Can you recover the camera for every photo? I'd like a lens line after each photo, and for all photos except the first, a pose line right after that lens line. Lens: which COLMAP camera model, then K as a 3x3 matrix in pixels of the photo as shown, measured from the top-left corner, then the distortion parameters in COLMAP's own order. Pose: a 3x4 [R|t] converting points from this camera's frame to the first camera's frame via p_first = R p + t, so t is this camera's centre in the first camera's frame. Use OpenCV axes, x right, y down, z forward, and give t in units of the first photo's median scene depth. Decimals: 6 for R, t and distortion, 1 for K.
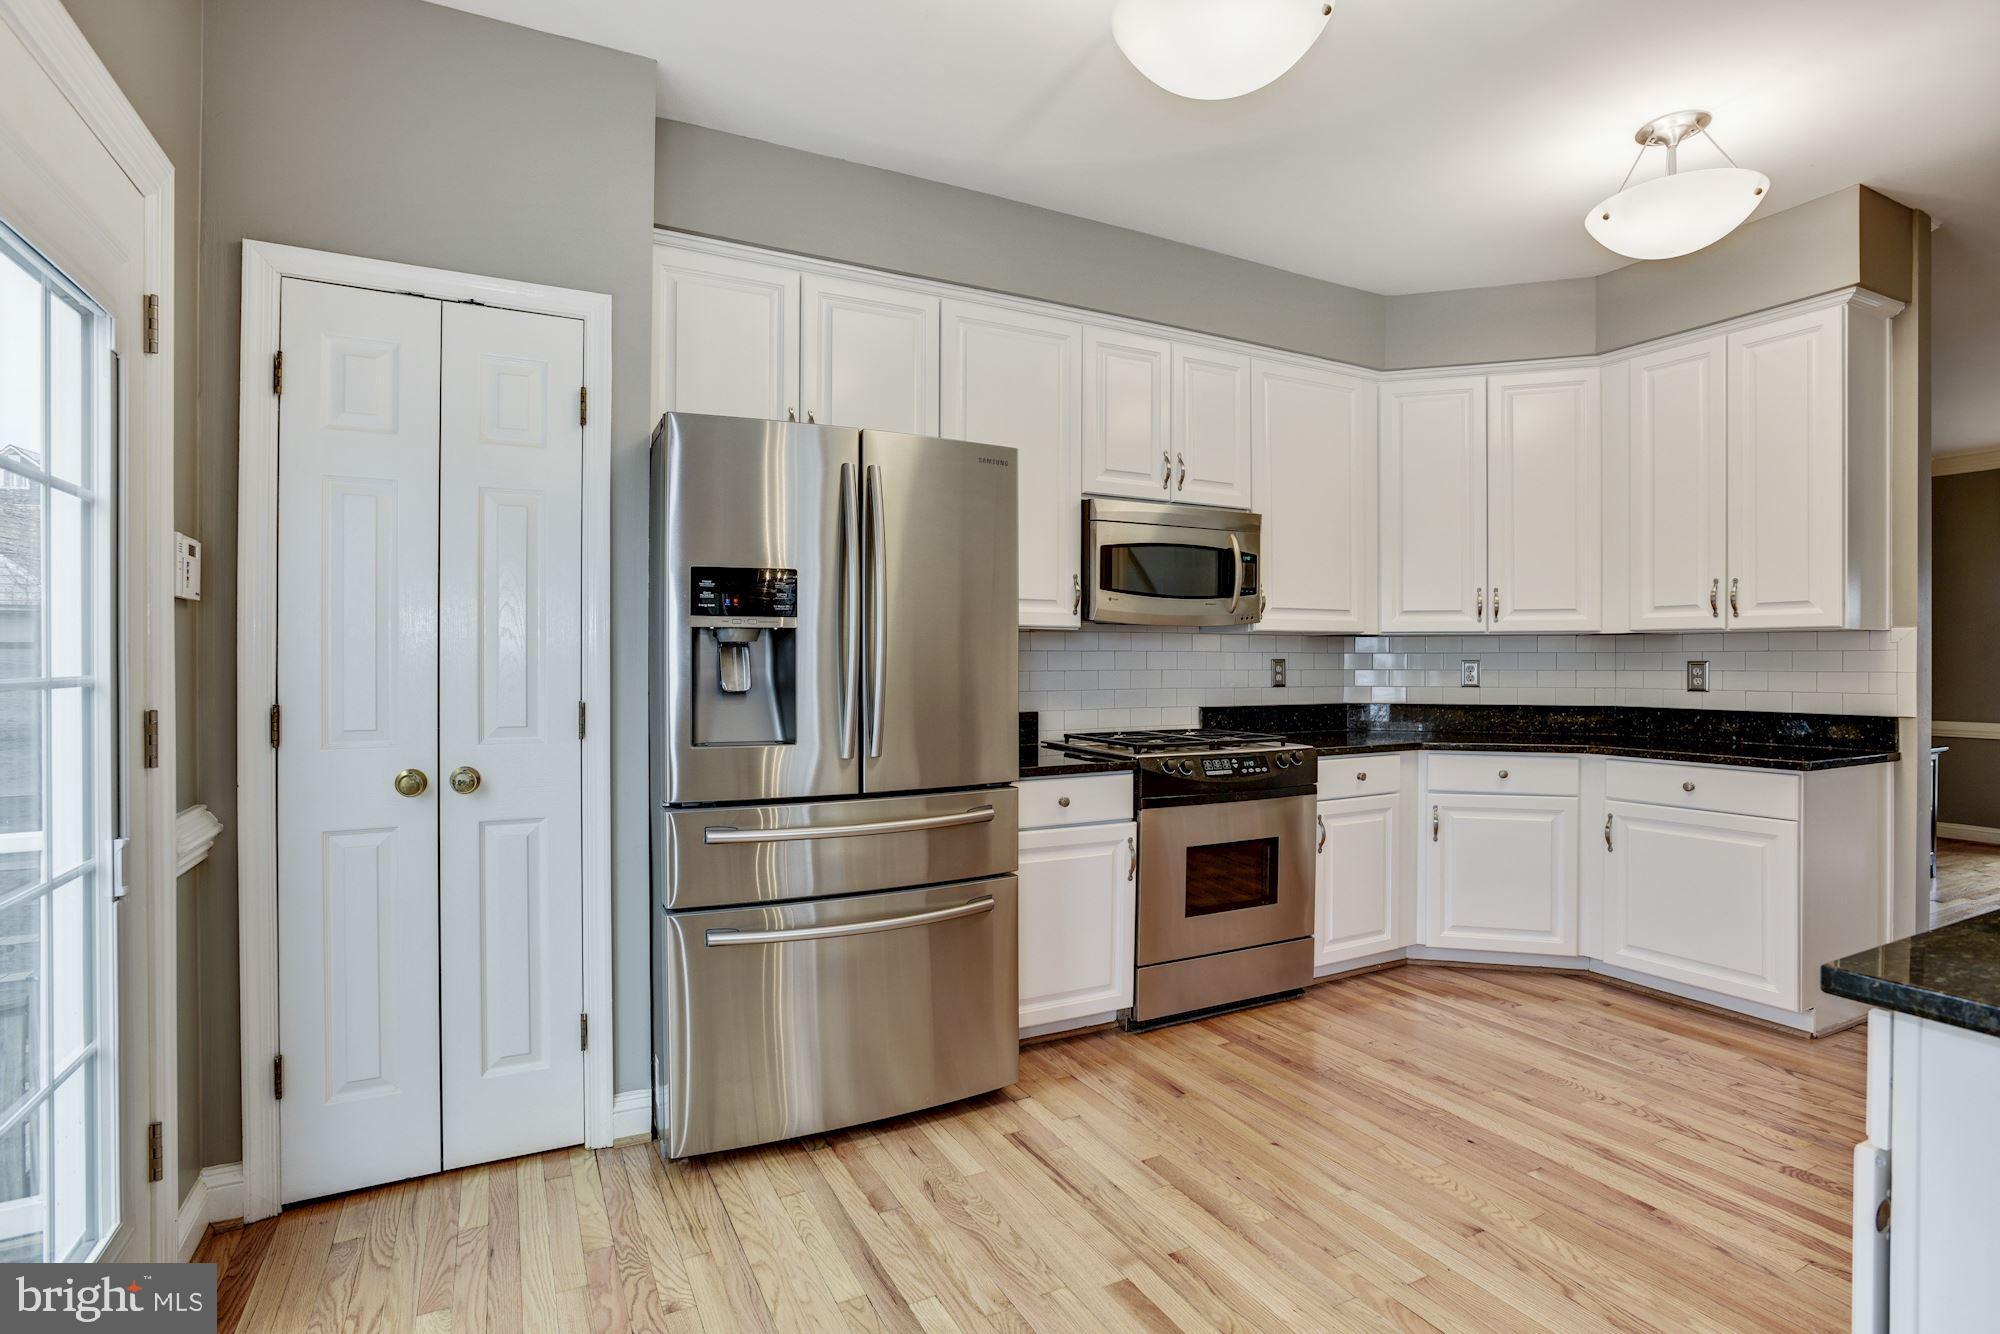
lens RADIAL K [[1003.8, 0, 971.5], [0, 1003.8, 664.7], [0, 0, 1]] dist [-0.049830, 0.018648]
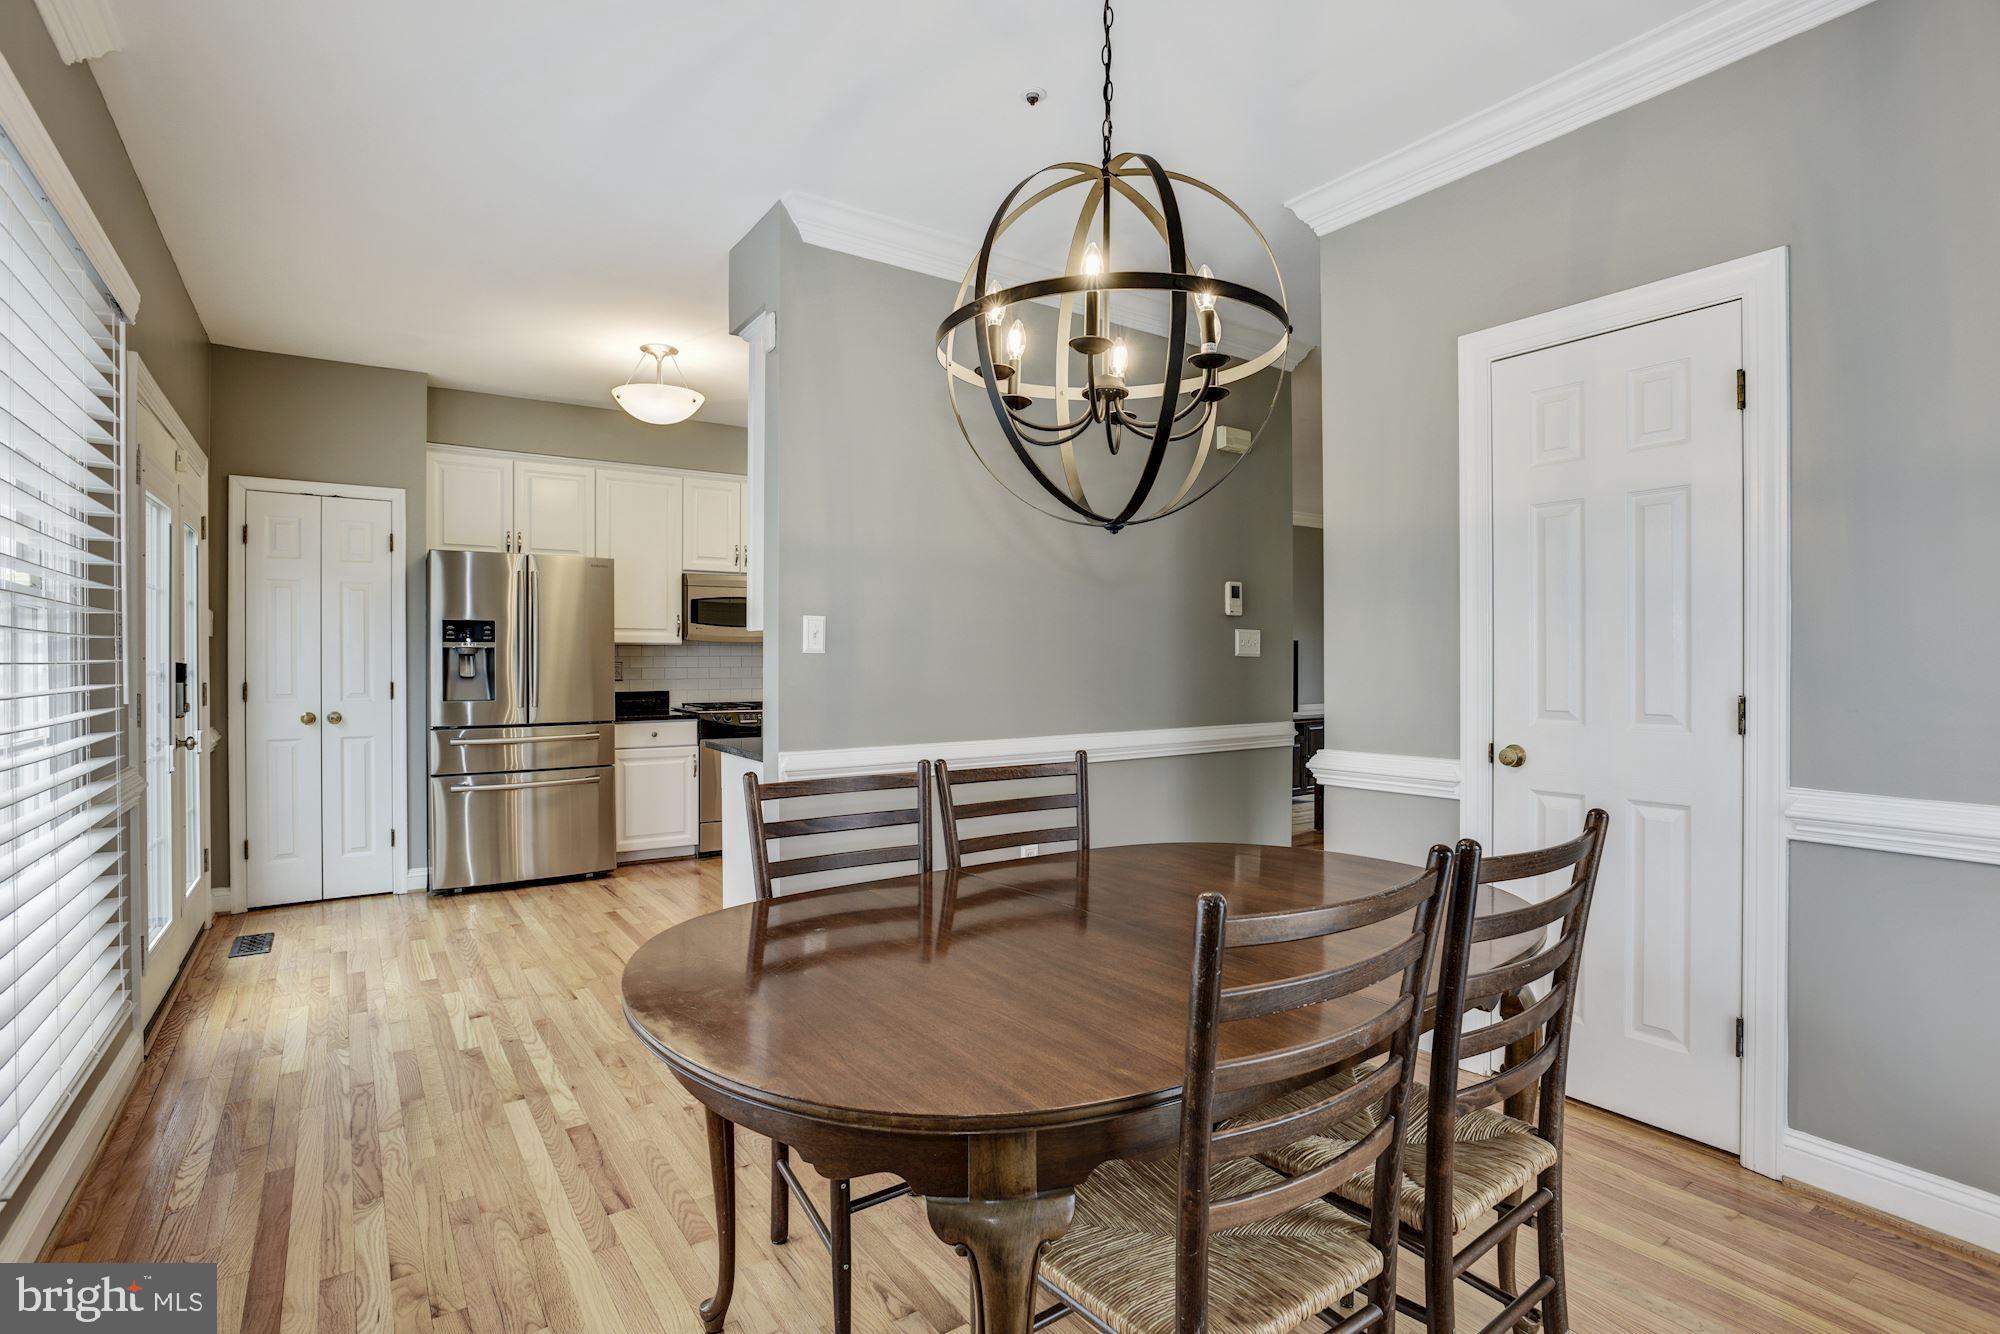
lens RADIAL K [[1003.8, 0, 965.1], [0, 1003.8, 667.7], [0, 0, 1]] dist [-0.049830, 0.018648]
pose [[0.994172, -0.003705, 0.107739, 0.516038], [0.003646, 0.999993, 0.000747, 0.008574], [-0.107741, -0.000350, 0.994179, -1.061579]]
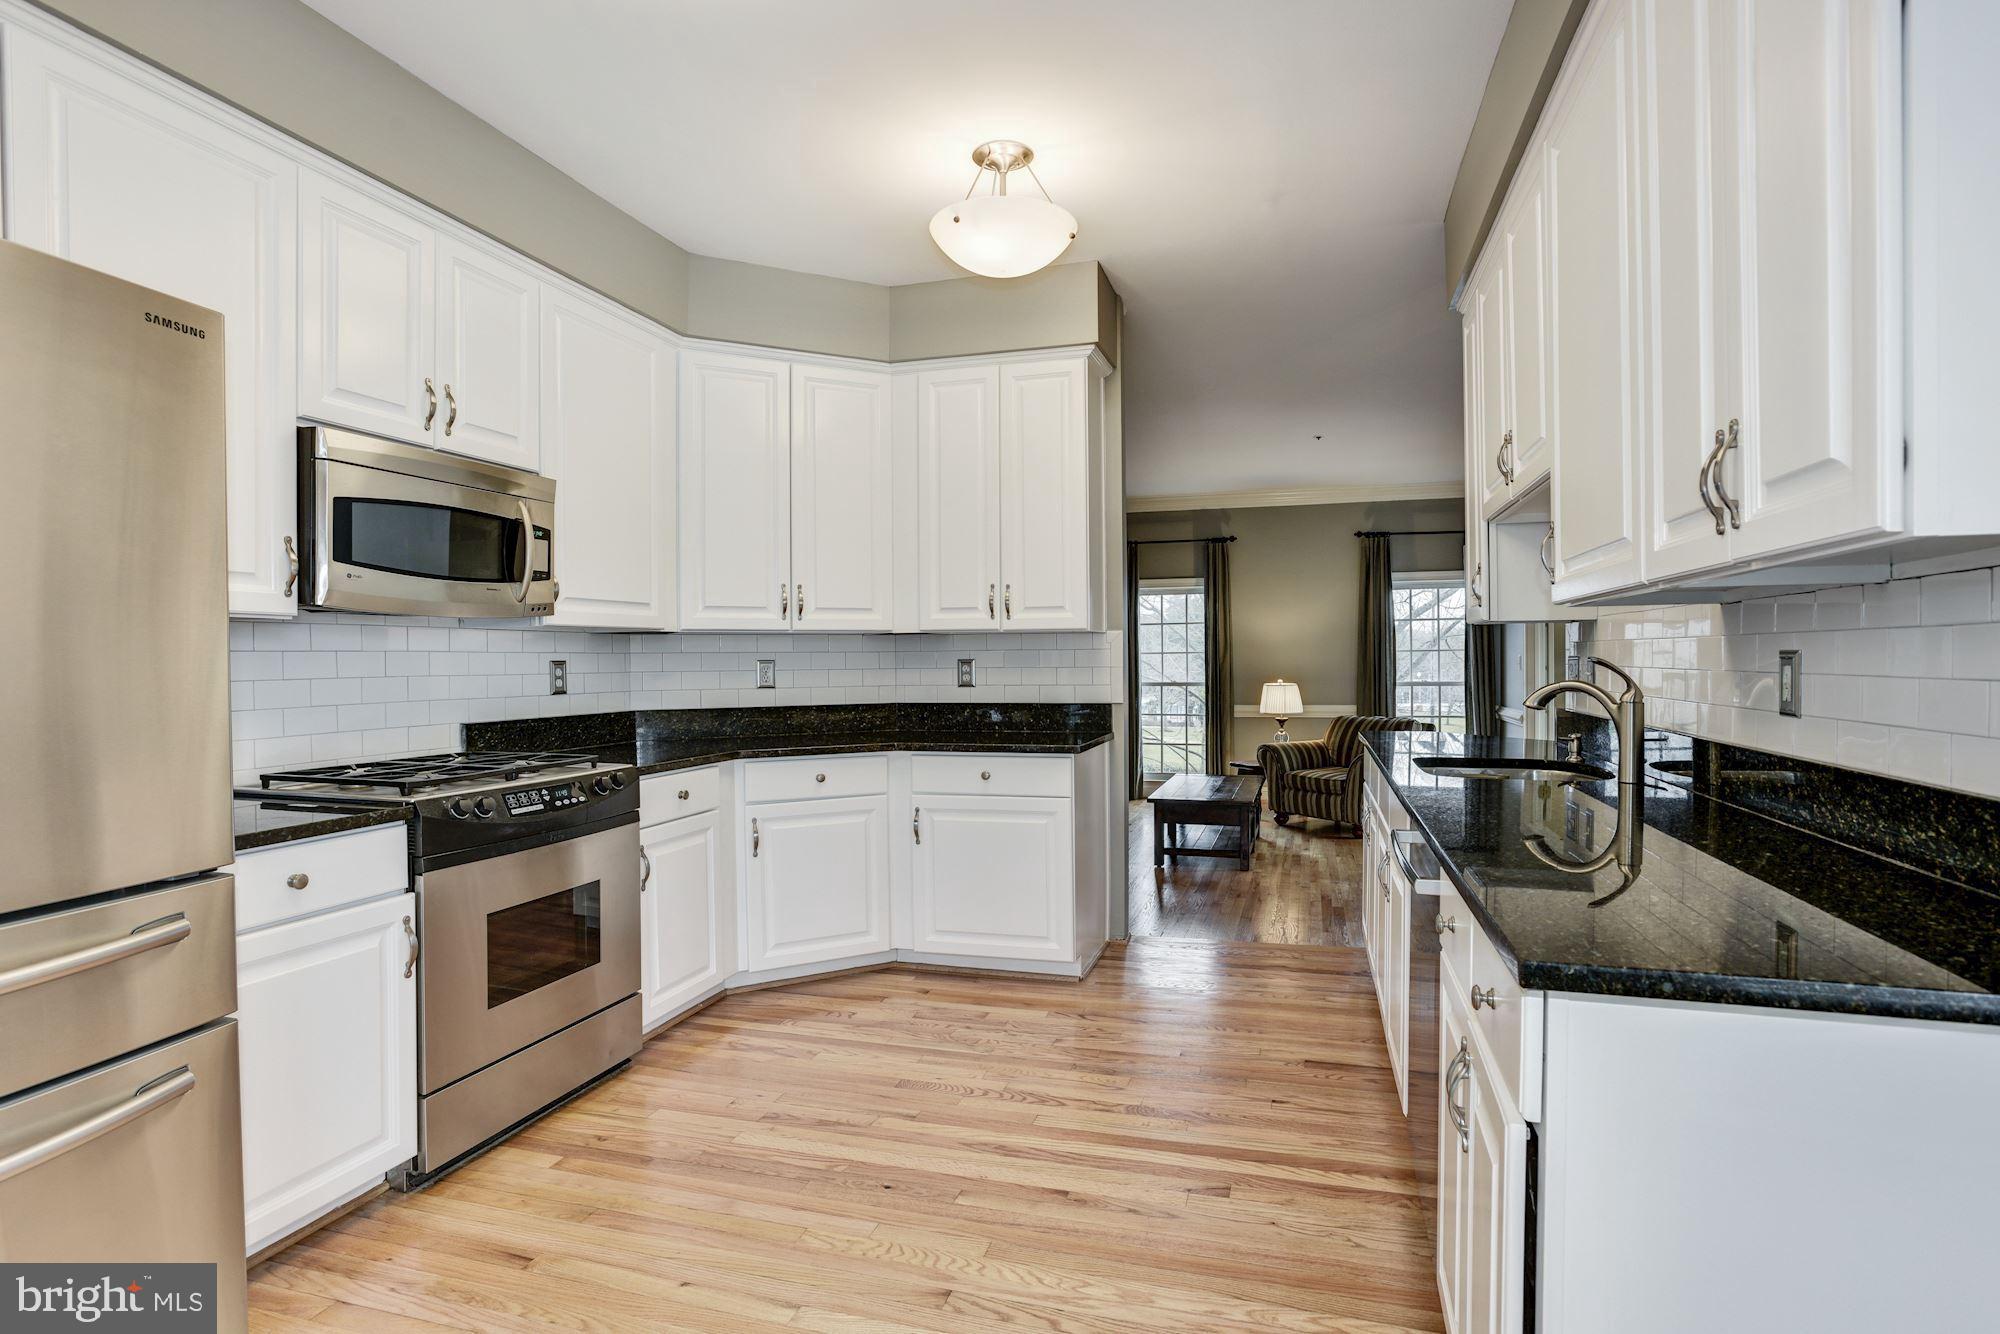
lens RADIAL K [[1003.8, 0, 1058.3], [0, 1003.8, 663.3], [0, 0, 1]] dist [-0.049830, 0.018648]
pose [[0.648151, -0.009495, 0.761452, -0.068042], [0.013903, 0.999903, 0.000635, 0.002993], [-0.761385, 0.010175, 0.648221, 0.247131]]
